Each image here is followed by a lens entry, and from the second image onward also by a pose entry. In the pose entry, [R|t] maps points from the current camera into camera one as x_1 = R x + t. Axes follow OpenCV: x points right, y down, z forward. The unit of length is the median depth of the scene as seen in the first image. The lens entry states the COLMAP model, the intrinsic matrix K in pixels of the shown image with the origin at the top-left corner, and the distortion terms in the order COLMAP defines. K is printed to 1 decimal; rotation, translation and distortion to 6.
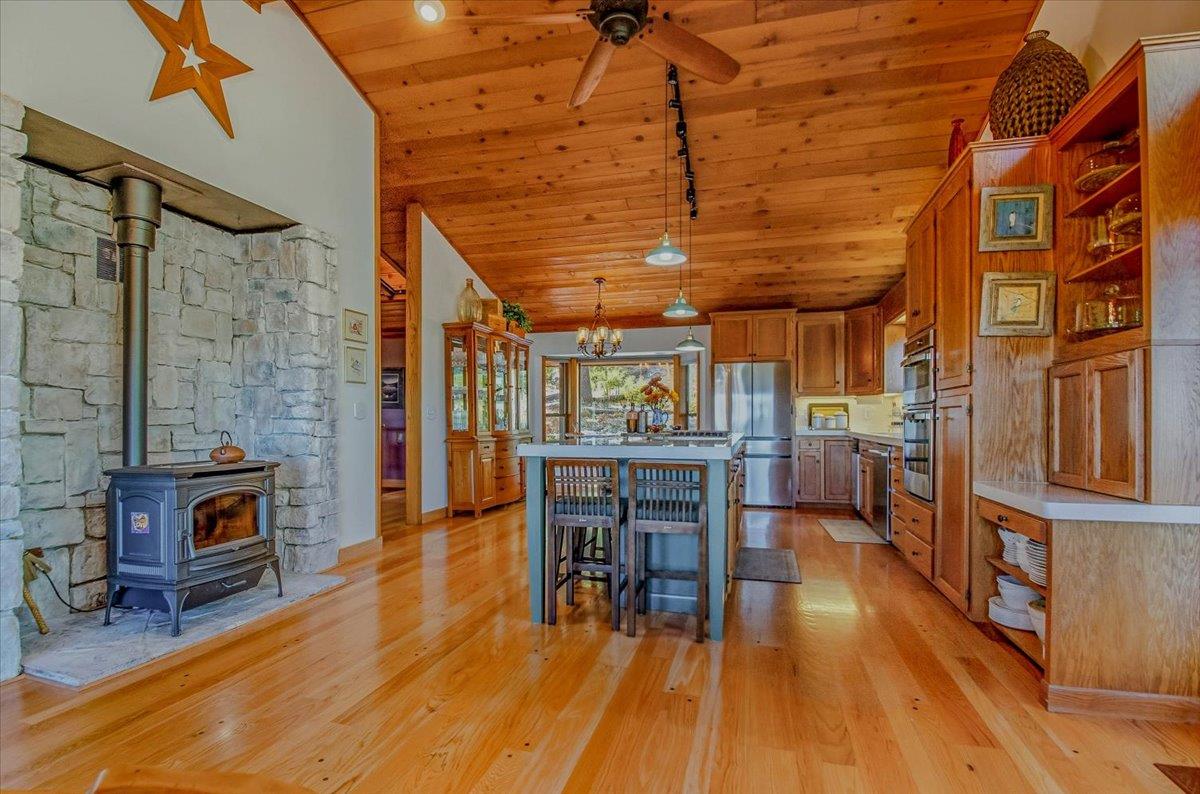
lens RADIAL K [[571.4, 0, 604.6], [0, 571.4, 423.5], [0, 0, 1]] dist [-0.022194, -0.002064]
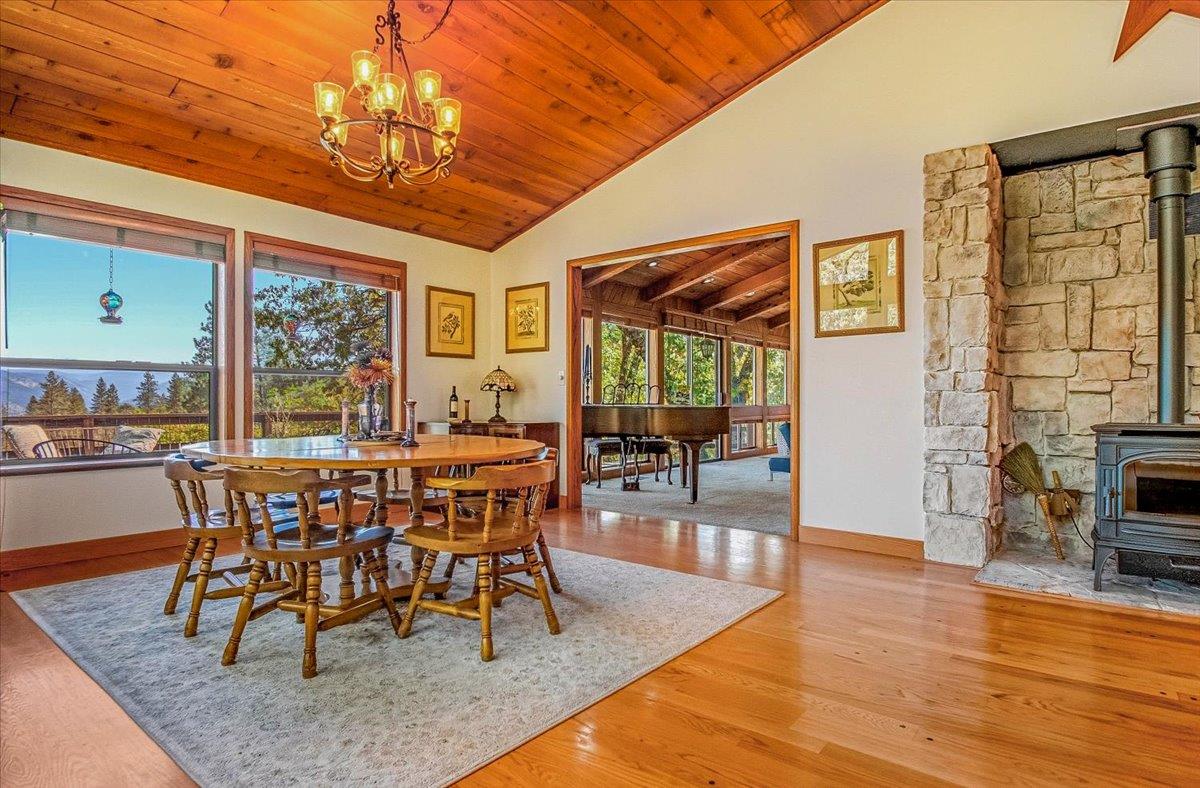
lens RADIAL K [[639.4, 0, 597.3], [0, 639.4, 395.4], [0, 0, 1]] dist [-0.004775, -0.001208]
pose [[-0.385291, -0.006765, -0.922770, 0.584461], [-0.003258, 0.999977, -0.005970, 0.035264], [0.922789, 0.000706, -0.385304, 0.560388]]
